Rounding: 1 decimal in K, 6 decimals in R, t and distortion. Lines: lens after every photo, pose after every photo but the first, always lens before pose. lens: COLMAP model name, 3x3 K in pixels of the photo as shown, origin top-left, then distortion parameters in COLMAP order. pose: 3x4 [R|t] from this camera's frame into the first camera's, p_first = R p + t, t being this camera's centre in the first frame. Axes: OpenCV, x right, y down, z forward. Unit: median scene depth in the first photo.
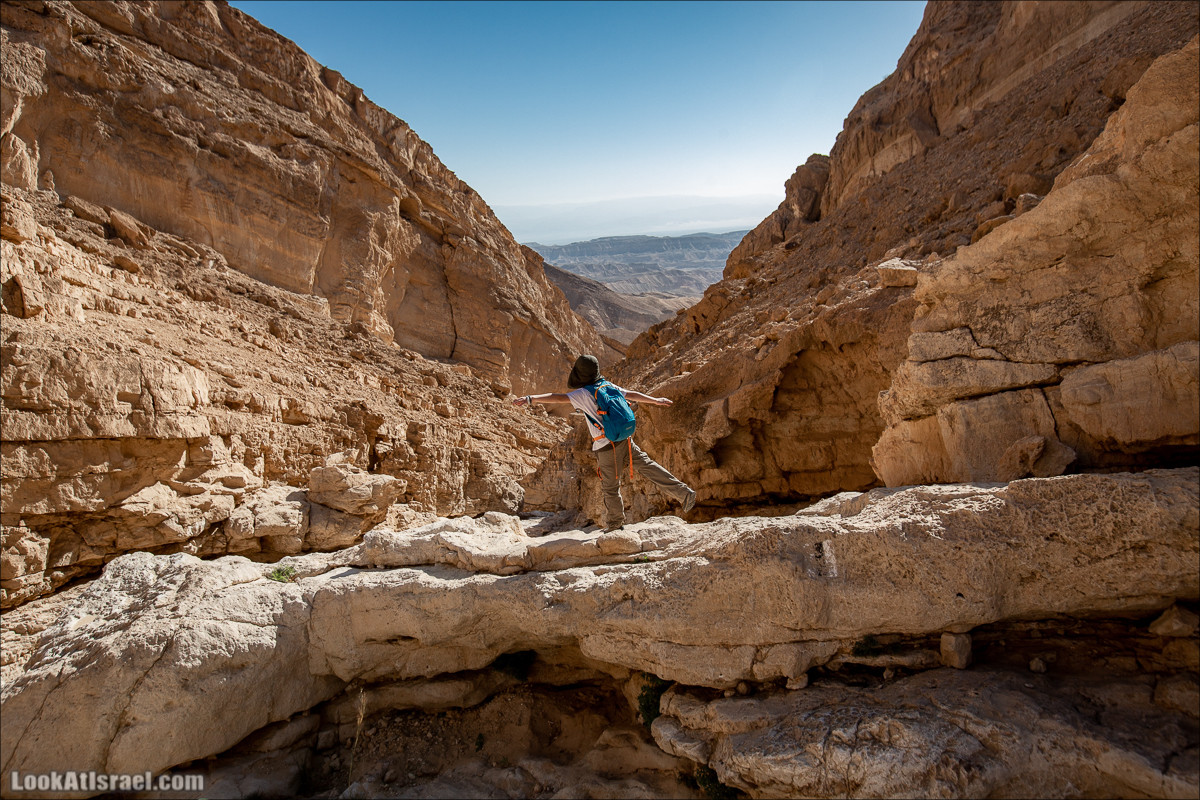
lens RADIAL K [[819.6, 0, 598.7], [0, 819.6, 401.9], [0, 0, 1]] dist [-0.030778, -0.001681]
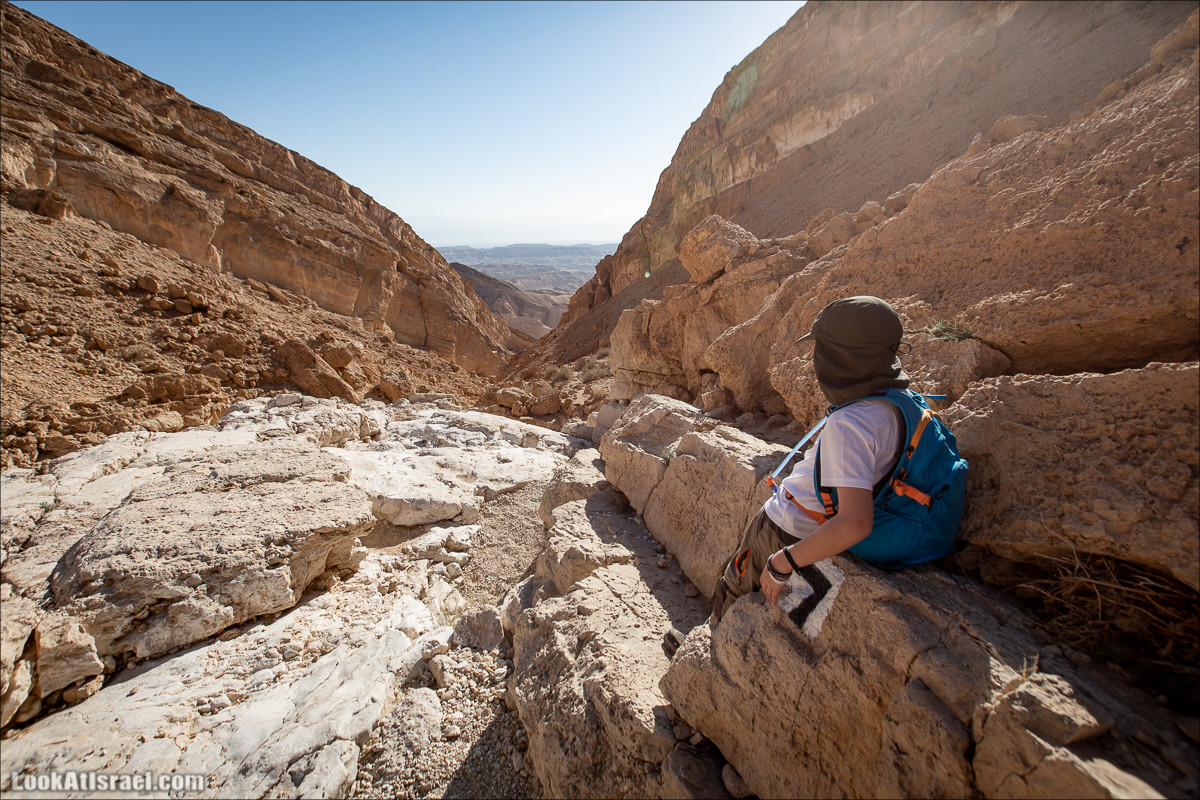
lens RADIAL K [[567.1, 0, 598.7], [0, 567.1, 394.4], [0, 0, 1]] dist [0.002296, 0.000424]
pose [[0.988915, 0.000003, 0.148485, 0.023601], [-0.009185, 0.998086, 0.061149, -0.032821], [-0.148200, -0.061835, 0.987022, -0.413498]]
